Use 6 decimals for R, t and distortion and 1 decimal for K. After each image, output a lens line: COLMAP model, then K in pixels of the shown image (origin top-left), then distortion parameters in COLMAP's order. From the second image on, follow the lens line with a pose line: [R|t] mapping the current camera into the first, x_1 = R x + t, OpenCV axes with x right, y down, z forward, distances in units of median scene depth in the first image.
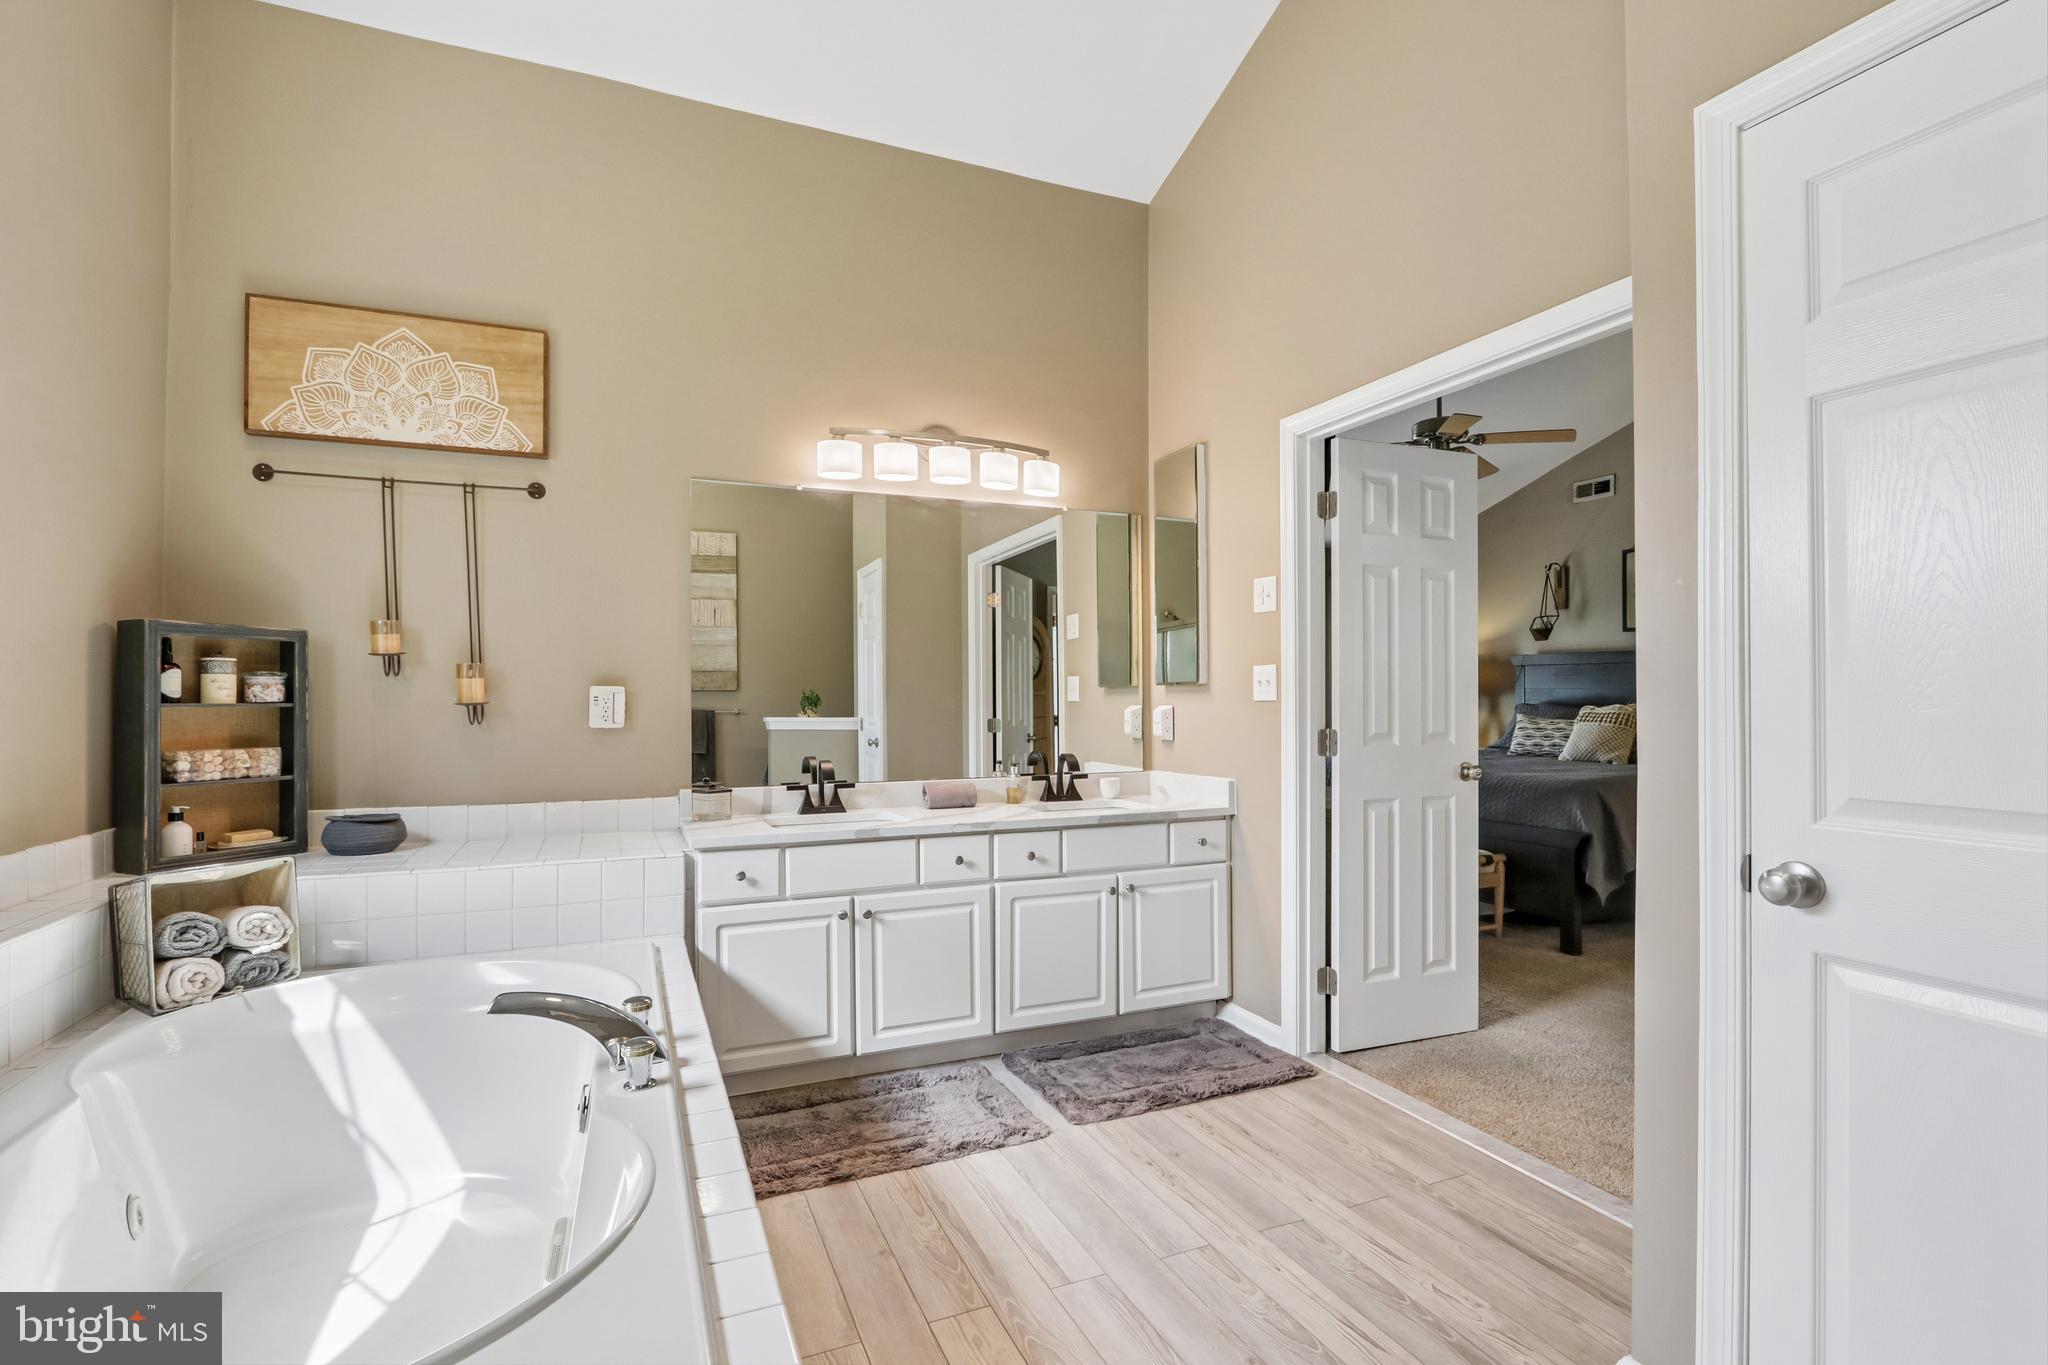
lens RADIAL K [[944.1, 0, 1024.4], [0, 944.1, 689.9], [0, 0, 1]] dist [-0.018280, 0.001713]
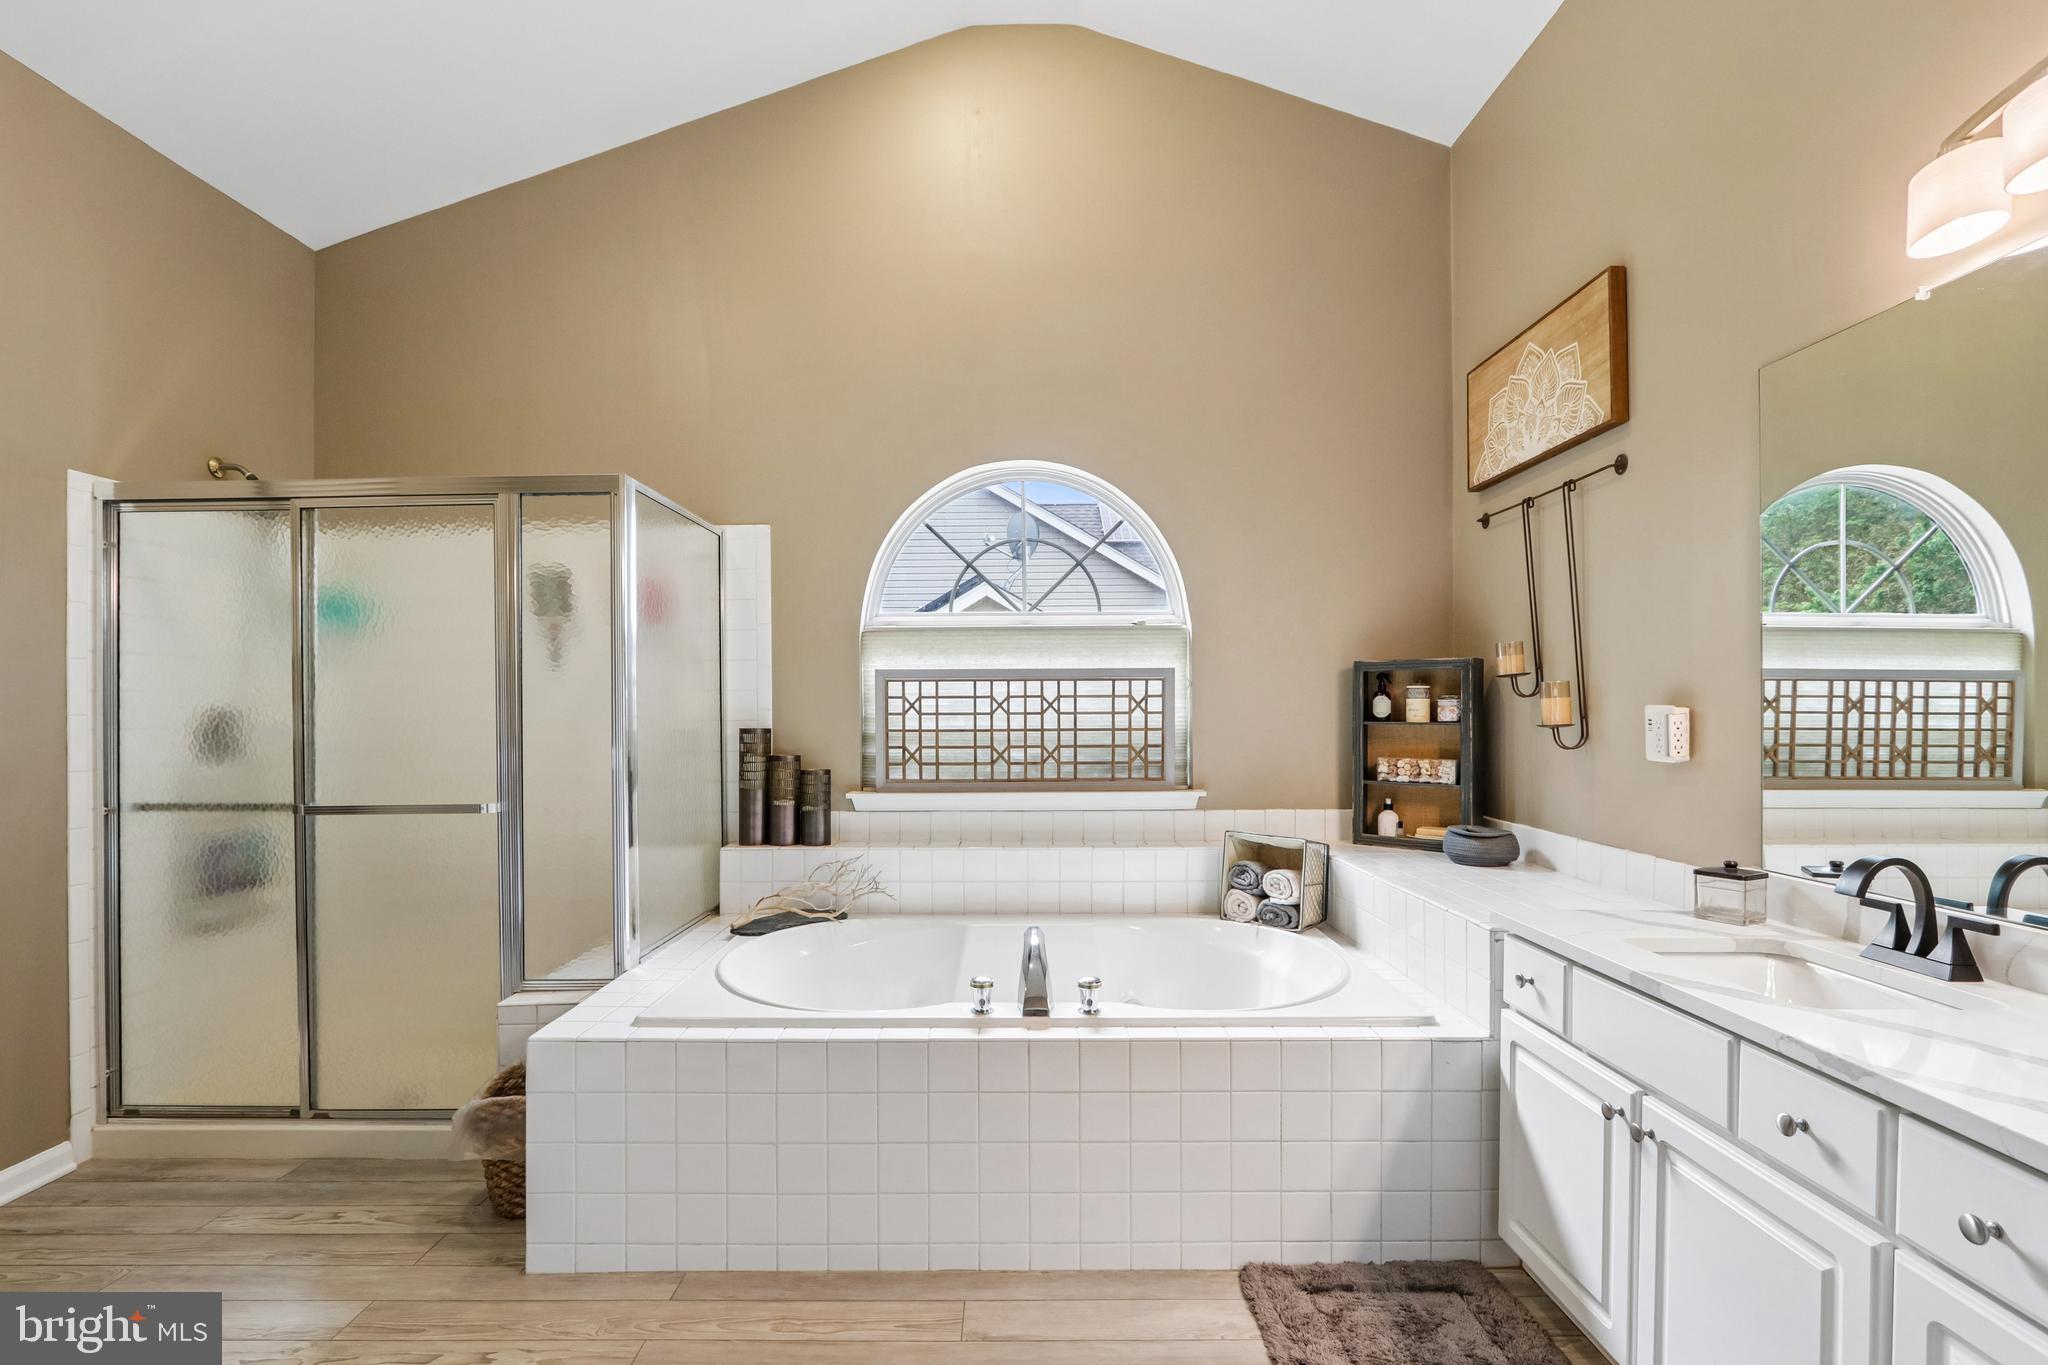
lens RADIAL K [[944.1, 0, 1035.9], [0, 944.1, 716.2], [0, 0, 1]] dist [-0.018280, 0.001713]
pose [[-0.369428, 0.005068, -0.929245, 0.495481], [0.004123, 0.999984, 0.003814, -0.000042], [0.929250, -0.002423, -0.369443, 0.979781]]
